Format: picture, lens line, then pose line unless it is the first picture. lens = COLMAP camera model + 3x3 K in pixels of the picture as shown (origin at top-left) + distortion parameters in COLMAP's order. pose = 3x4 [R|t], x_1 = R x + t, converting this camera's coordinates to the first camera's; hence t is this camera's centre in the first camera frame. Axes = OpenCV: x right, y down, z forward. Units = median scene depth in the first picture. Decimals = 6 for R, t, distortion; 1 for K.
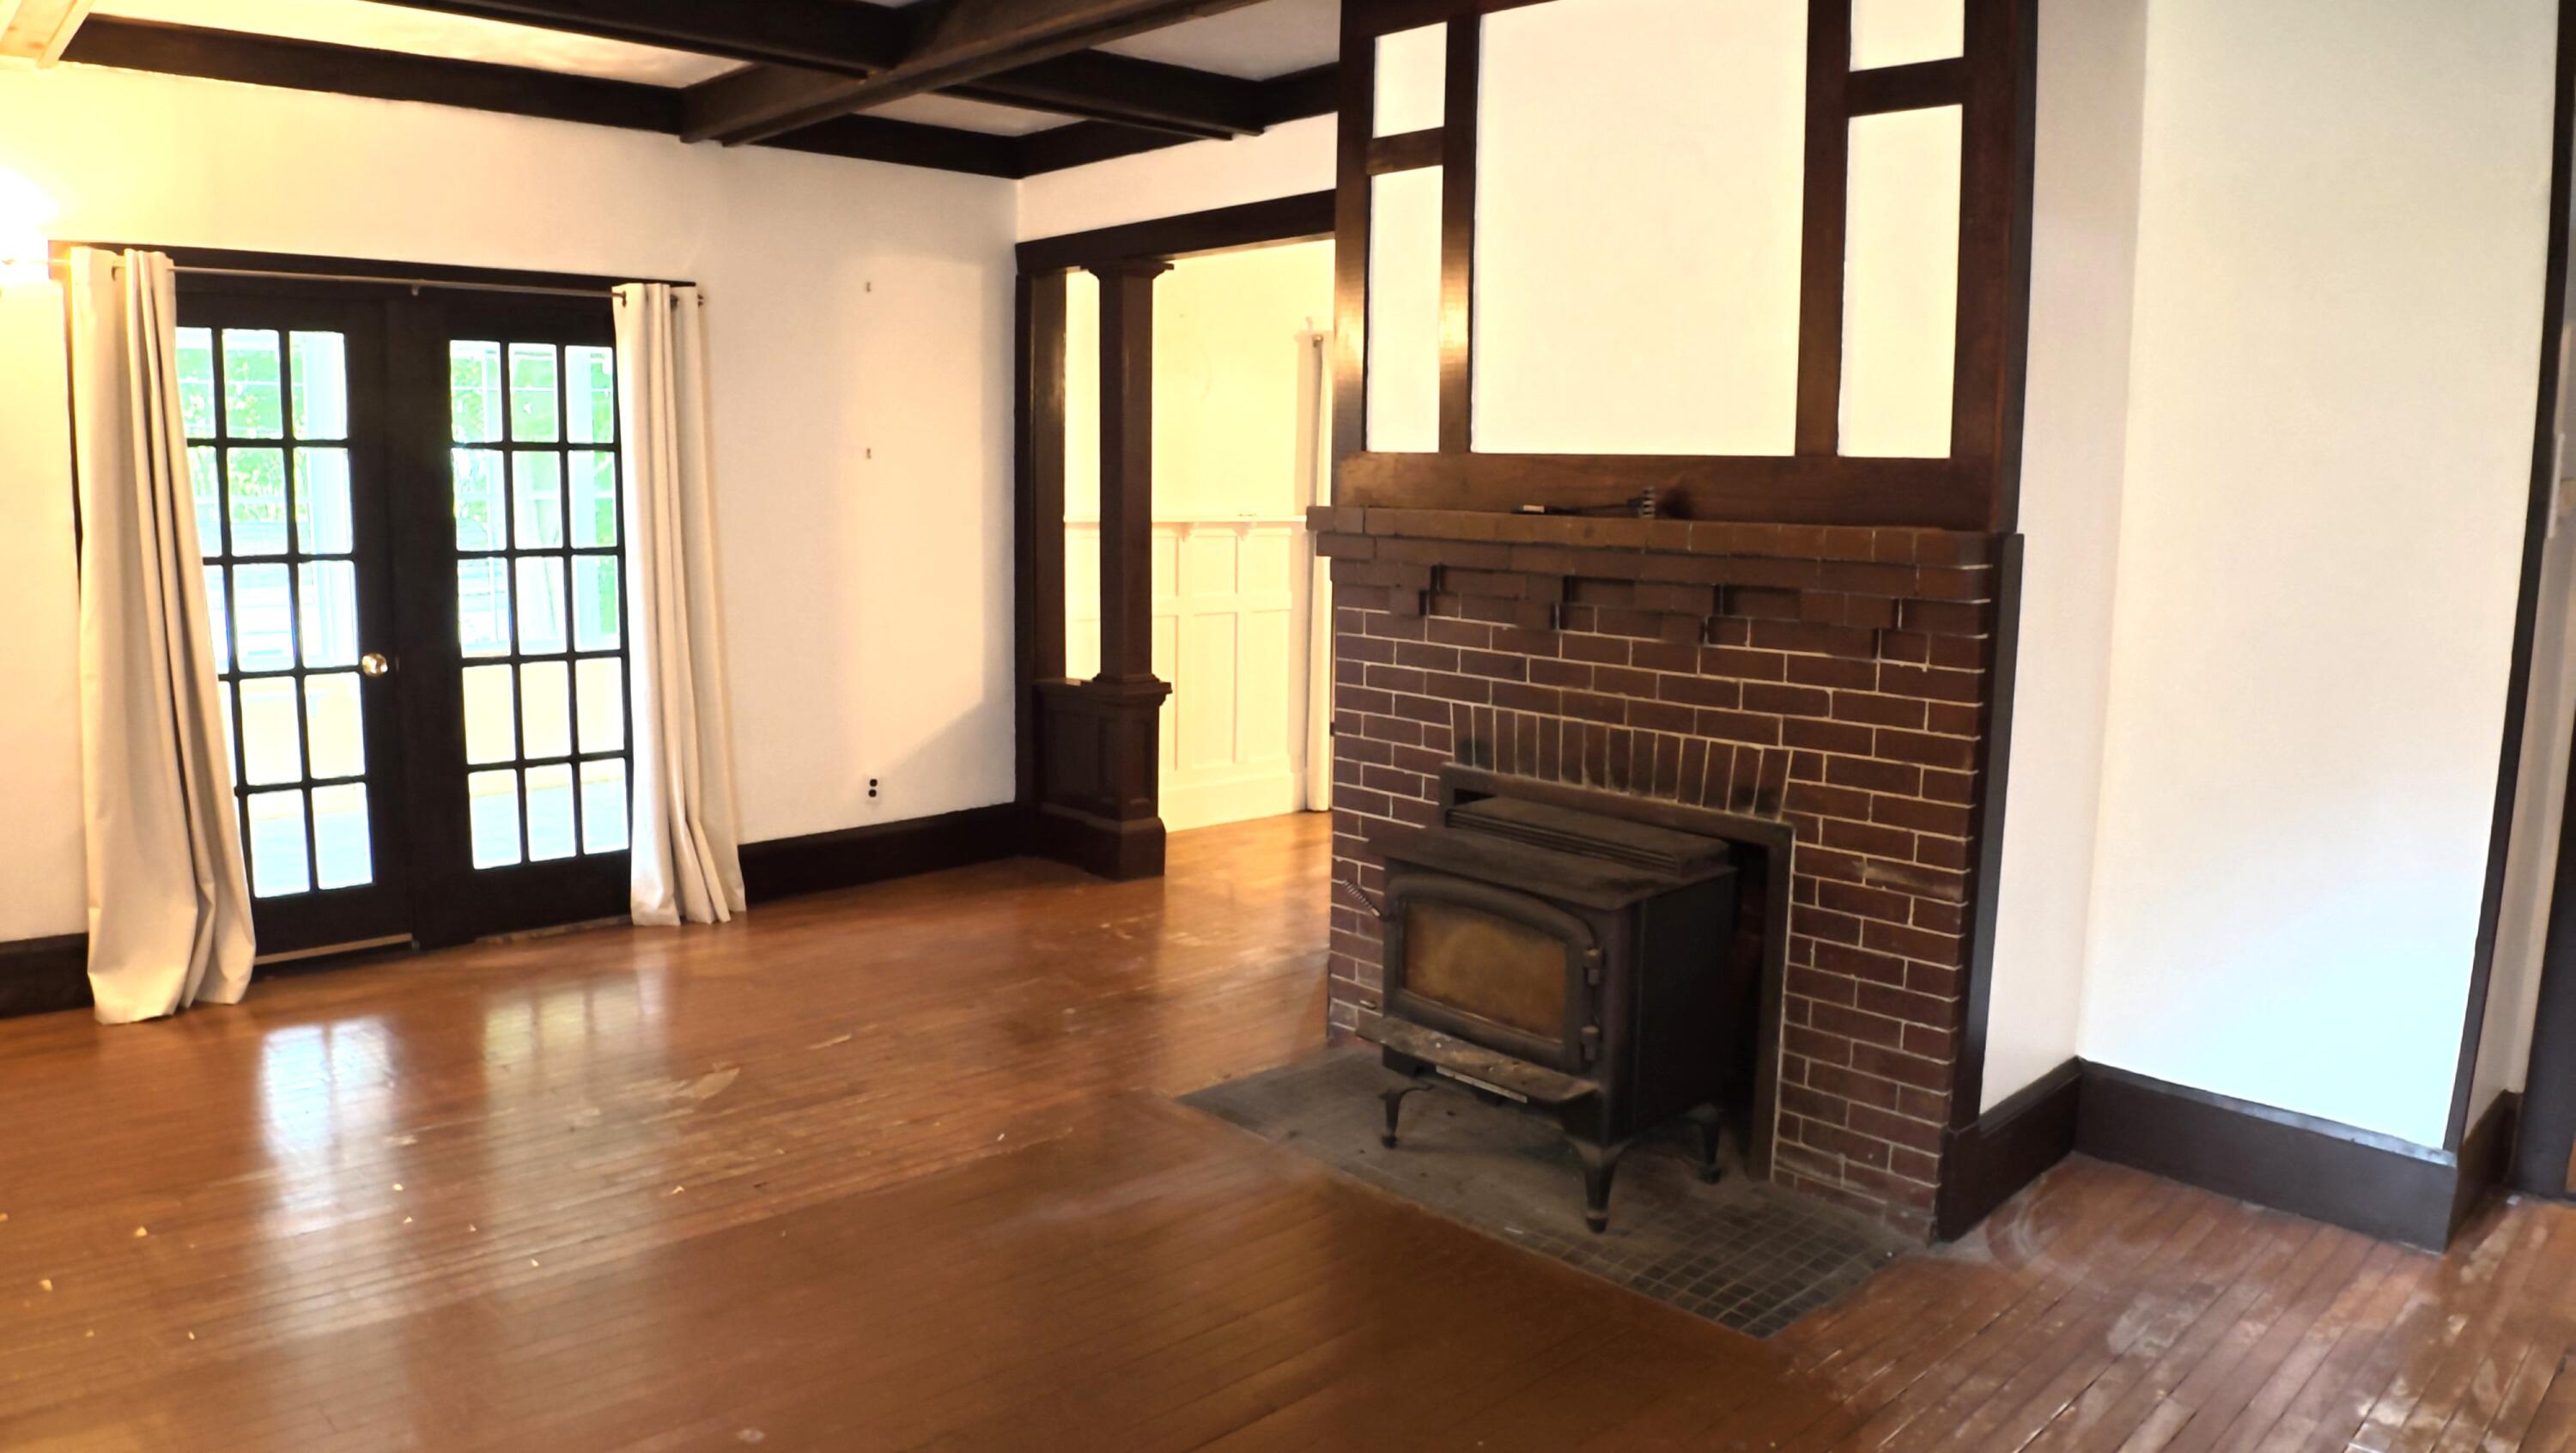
lens RADIAL K [[1726.5, 0, 1279.8], [0, 1726.5, 735.0], [0, 0, 1]] dist [-0.155892, 0.065590]
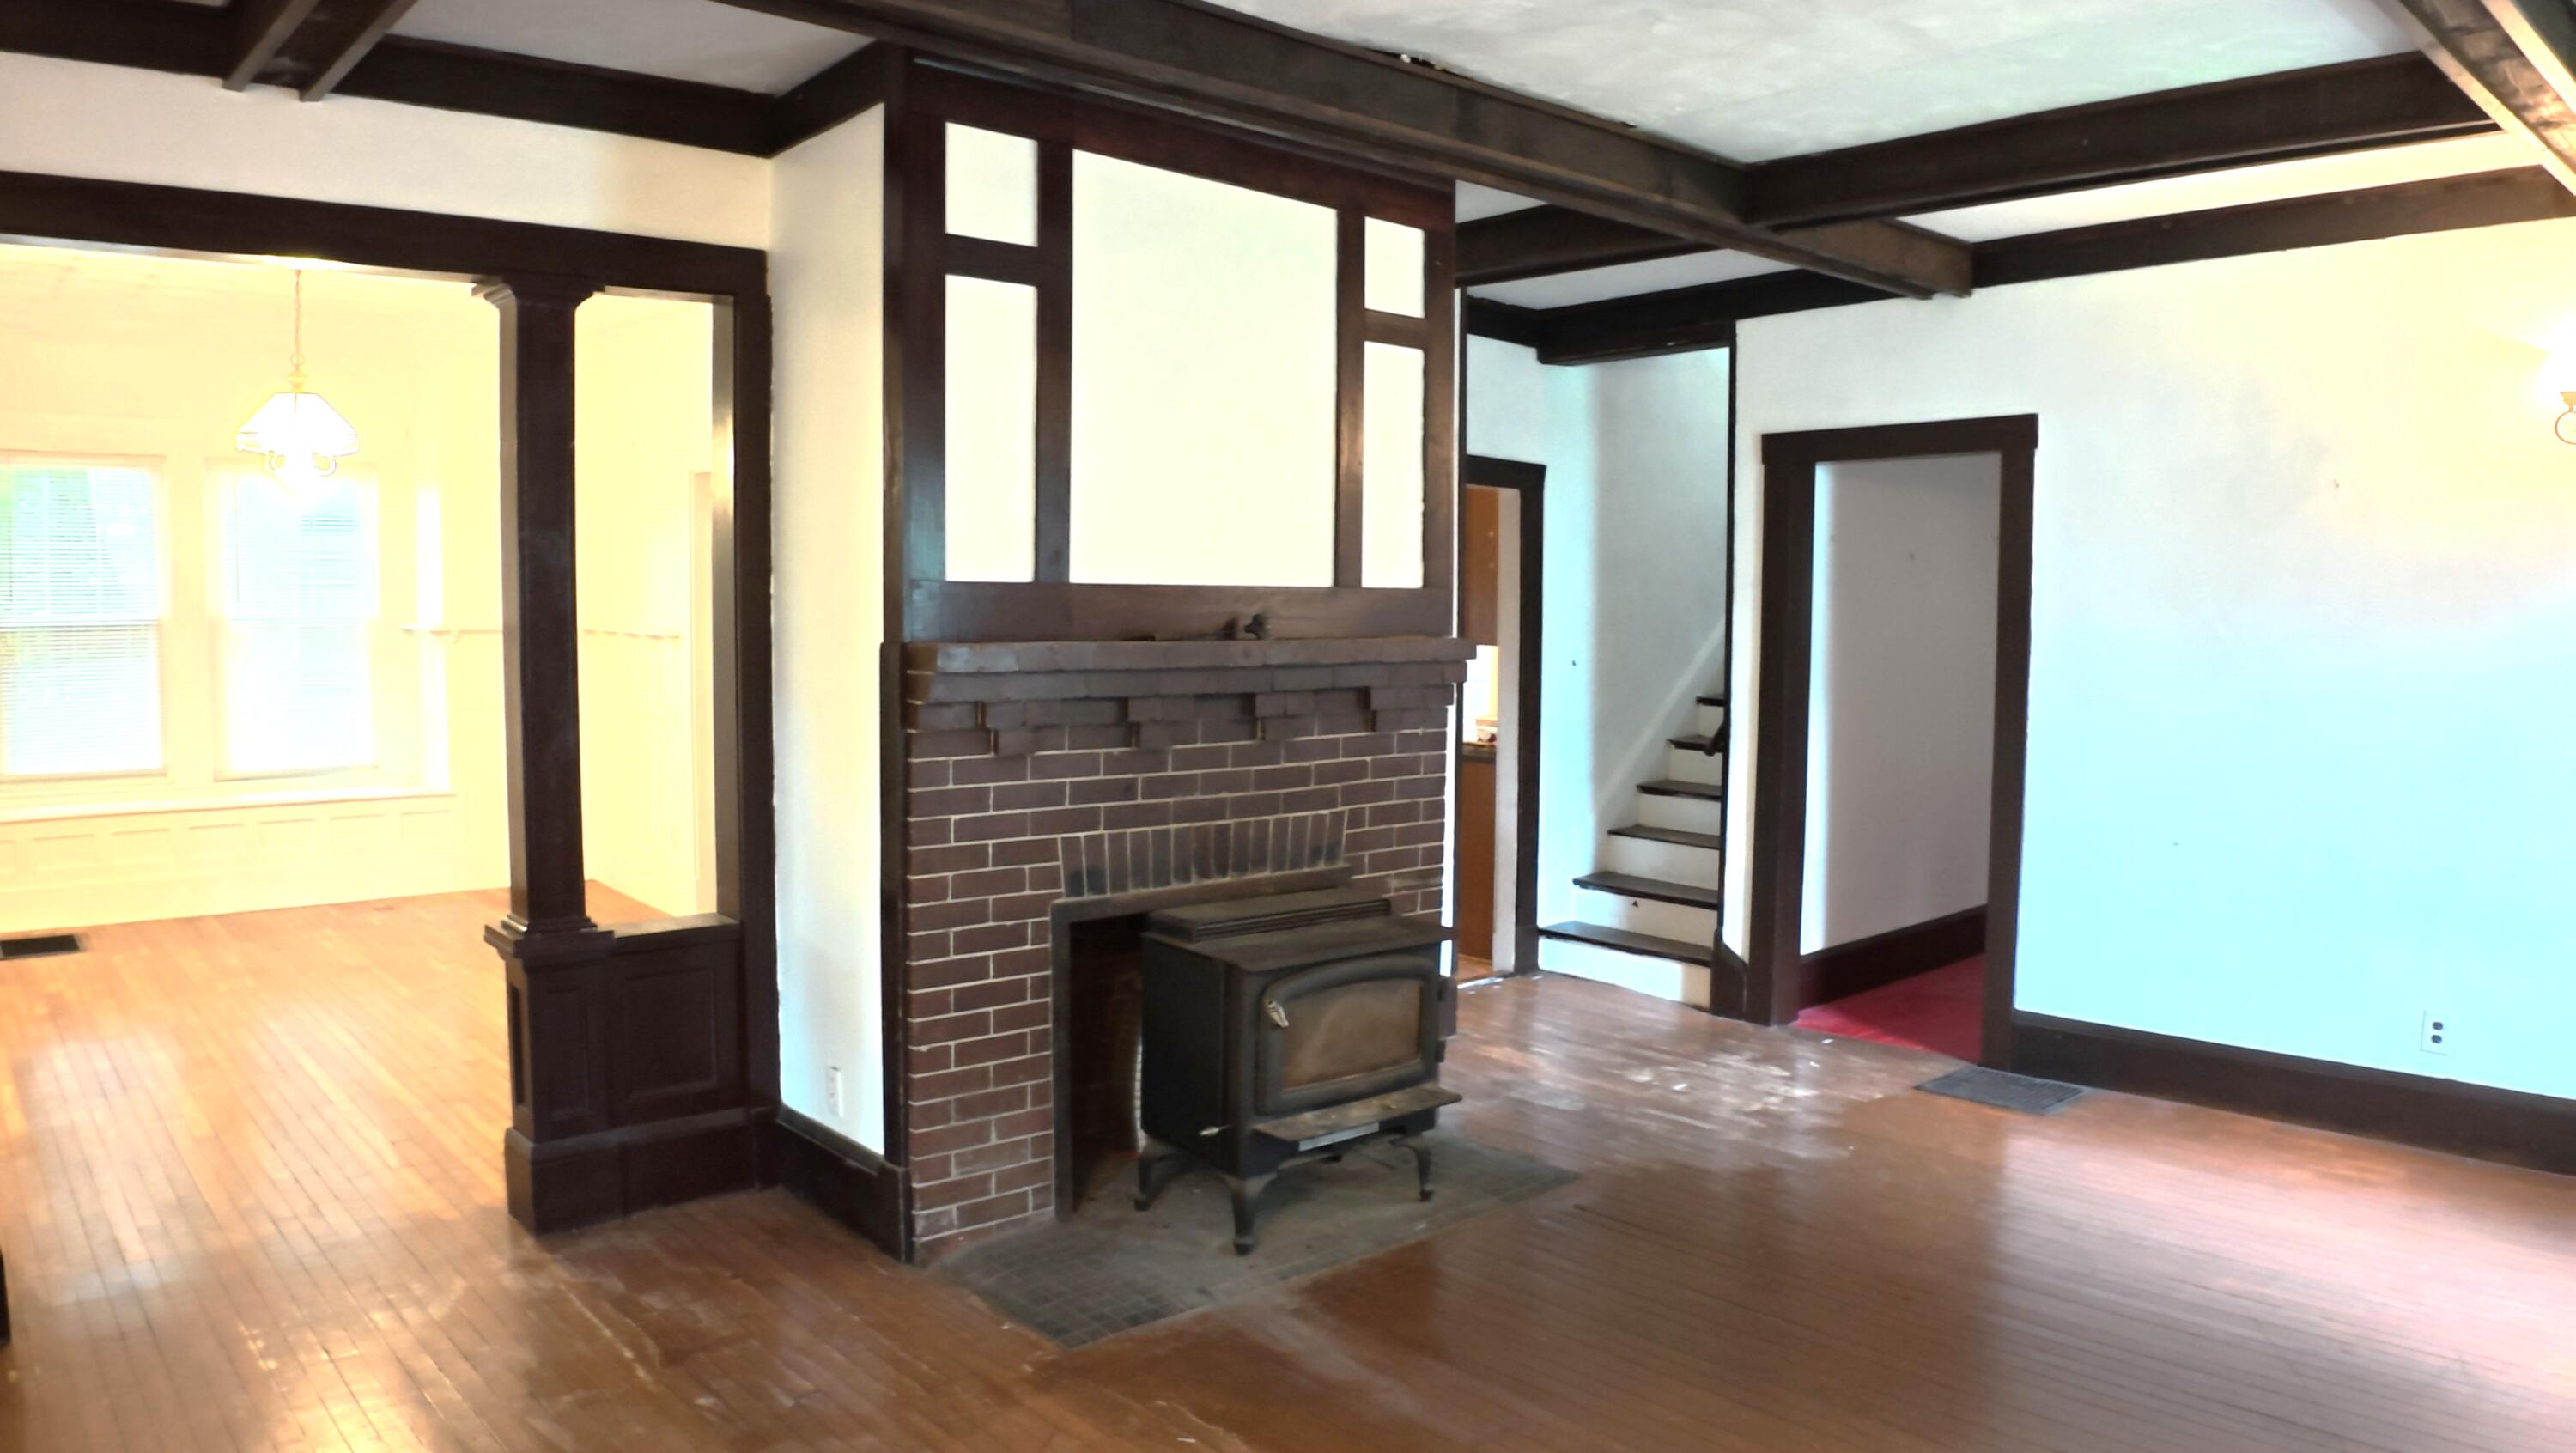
lens RADIAL K [[1726.5, 0, 1279.8], [0, 1726.5, 735.0], [0, 0, 1]] dist [-0.155892, 0.065590]
pose [[0.040281, -0.091100, 0.995027, -0.930868], [0.142399, 0.986194, 0.084526, -0.152369], [-0.988989, 0.138286, 0.052697, 0.884140]]
